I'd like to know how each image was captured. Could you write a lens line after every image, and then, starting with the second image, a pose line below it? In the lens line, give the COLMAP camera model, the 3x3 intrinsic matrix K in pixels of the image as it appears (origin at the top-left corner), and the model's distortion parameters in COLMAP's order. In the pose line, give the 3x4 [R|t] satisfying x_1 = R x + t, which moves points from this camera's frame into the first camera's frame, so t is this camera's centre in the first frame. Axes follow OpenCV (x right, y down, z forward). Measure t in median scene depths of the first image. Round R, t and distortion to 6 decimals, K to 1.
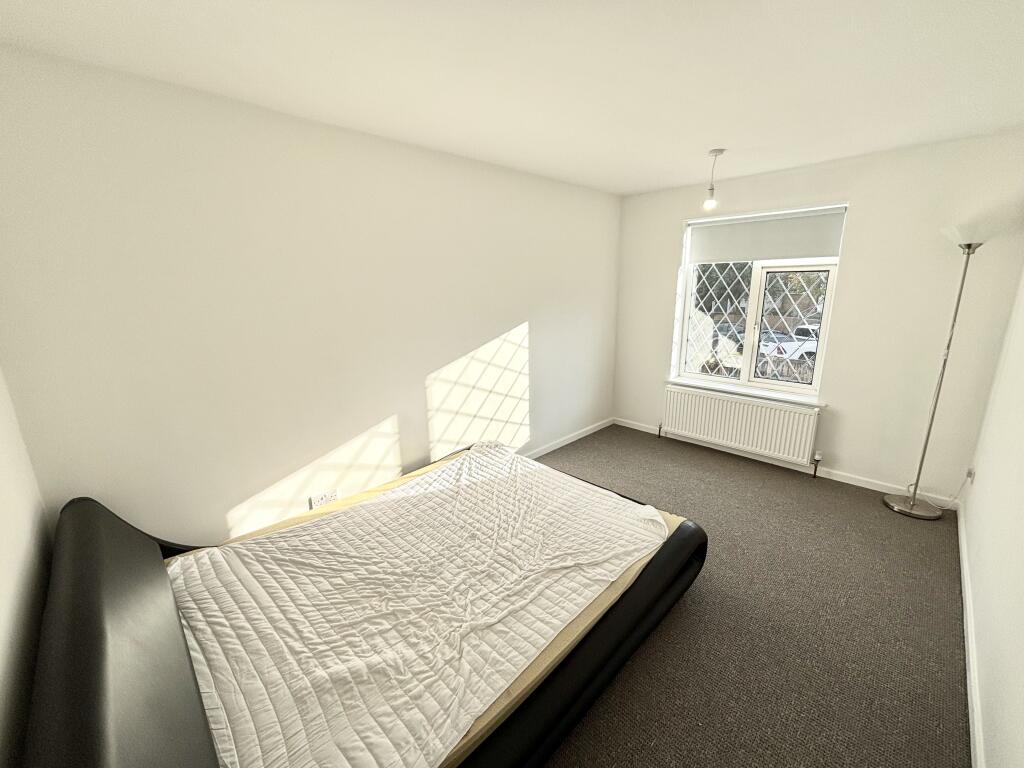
lens RADIAL K [[418.8, 0, 512.0], [0, 418.8, 384.0], [0, 0, 1]] dist [0.000349, 0.000151]
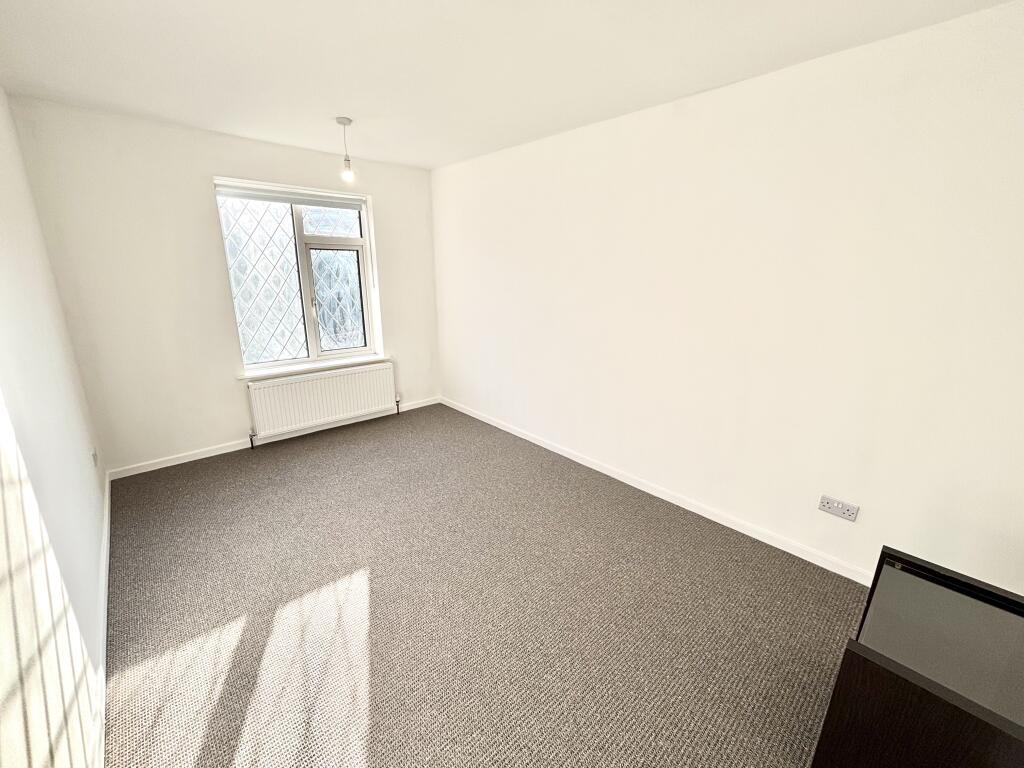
lens RADIAL K [[418.8, 0, 512.0], [0, 418.8, 384.0], [0, 0, 1]] dist [0.000349, 0.000151]
pose [[0.045824, -0.258459, 0.964935, -0.463058], [0.213828, 0.946099, 0.243259, -0.100299], [-0.975796, 0.195183, 0.098619, 0.503602]]
